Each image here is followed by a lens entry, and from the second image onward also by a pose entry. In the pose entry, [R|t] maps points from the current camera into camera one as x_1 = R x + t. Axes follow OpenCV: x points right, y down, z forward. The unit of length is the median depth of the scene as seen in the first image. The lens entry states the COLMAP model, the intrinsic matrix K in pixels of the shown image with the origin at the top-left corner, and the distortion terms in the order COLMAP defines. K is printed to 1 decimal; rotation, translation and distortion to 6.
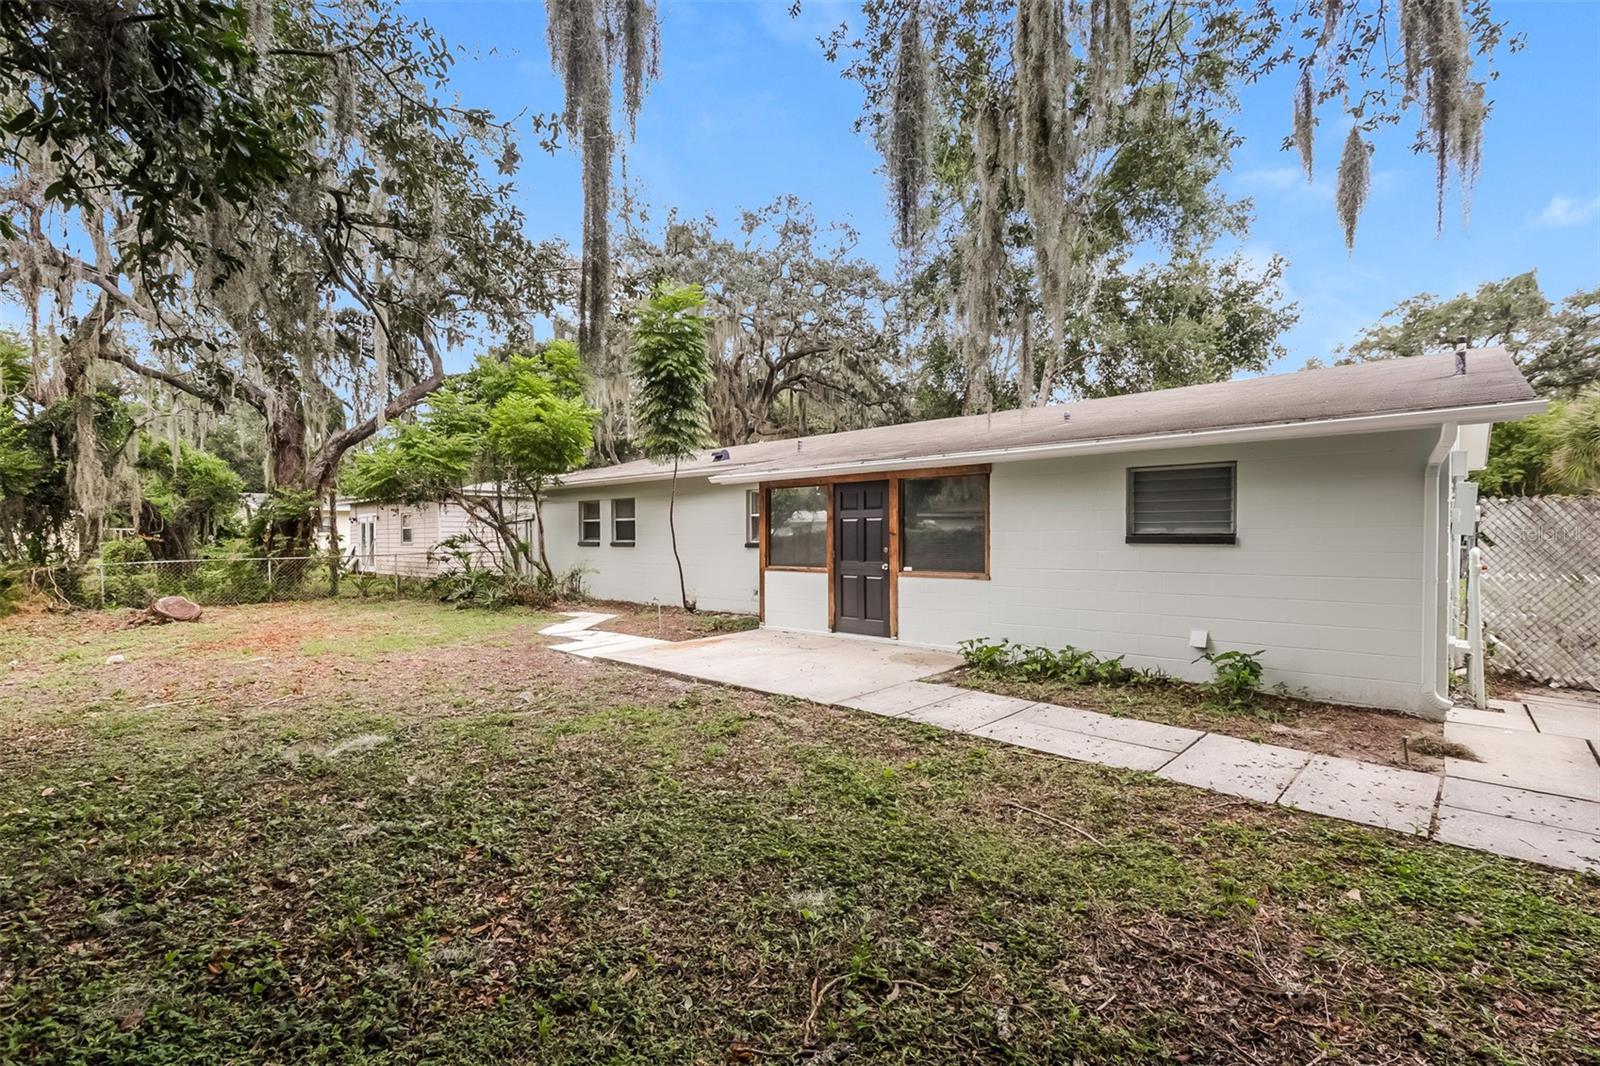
lens RADIAL K [[714.6, 0, 803.1], [0, 714.6, 535.7], [0, 0, 1]] dist [0.000874, 0.000033]
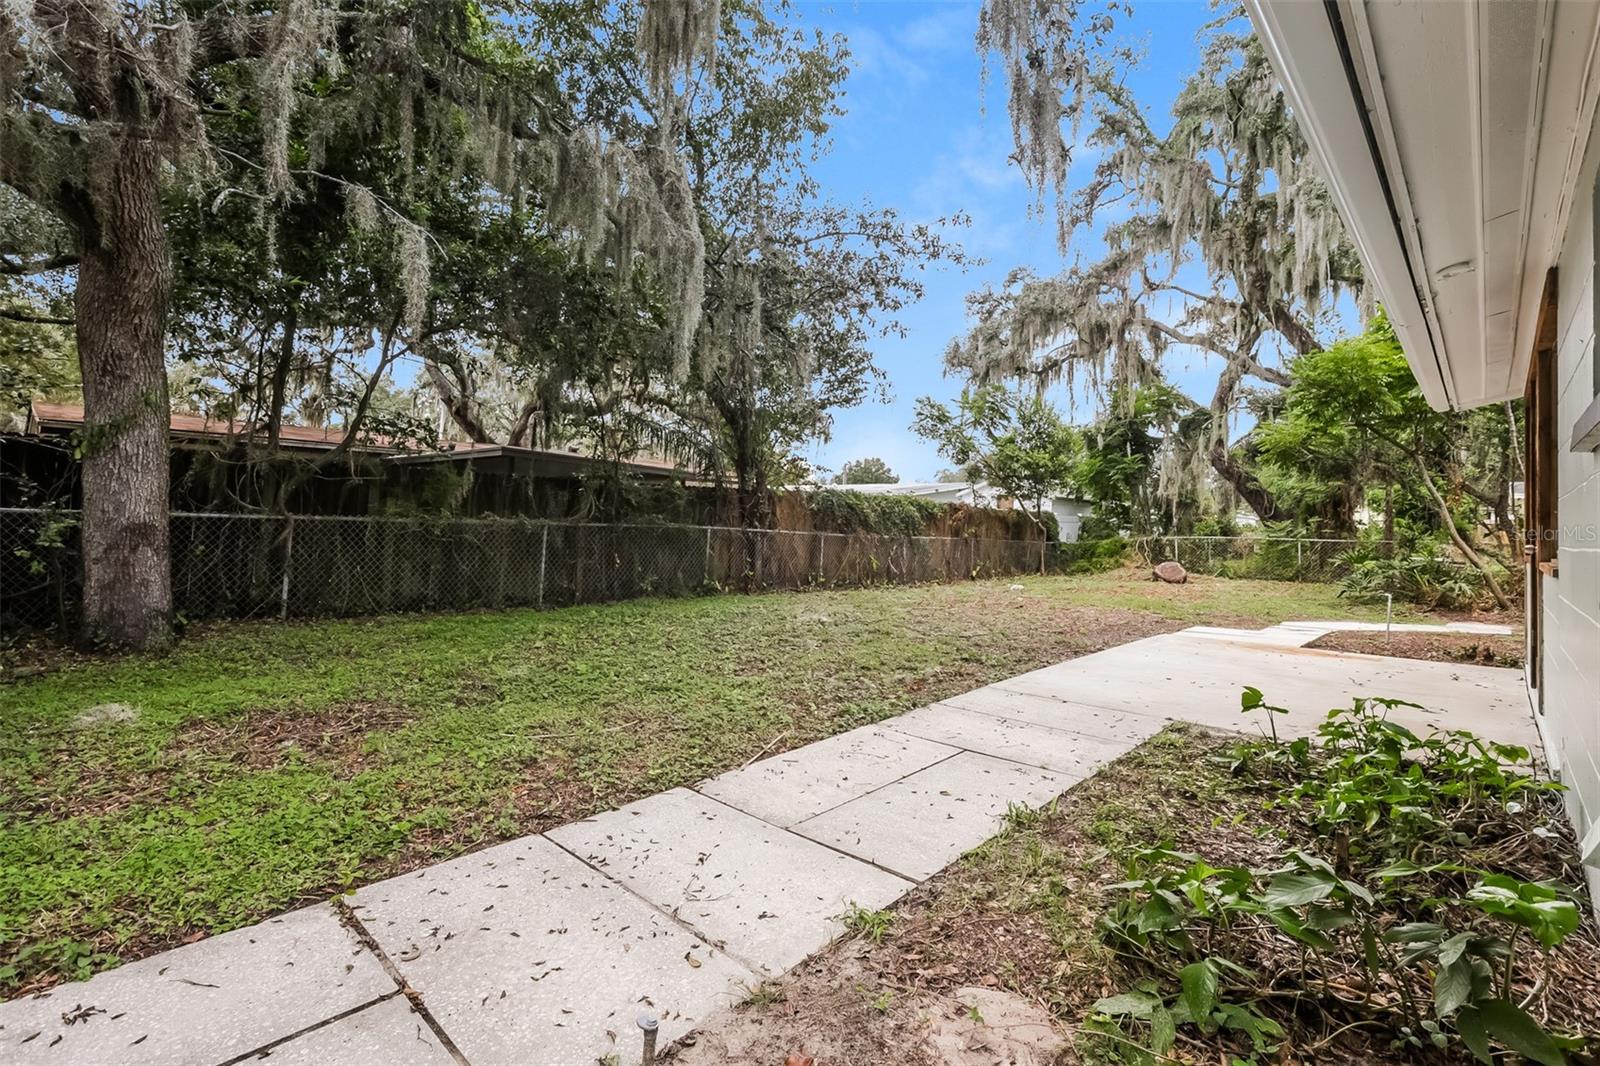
lens RADIAL K [[714.6, 0, 803.2], [0, 714.6, 528.0], [0, 0, 1]] dist [0.000874, 0.000033]
pose [[0.000240, 0.003139, -0.999995, 1.039721], [-0.003656, 0.999988, 0.003138, 0.067079], [0.999993, 0.003655, 0.000252, 0.974498]]
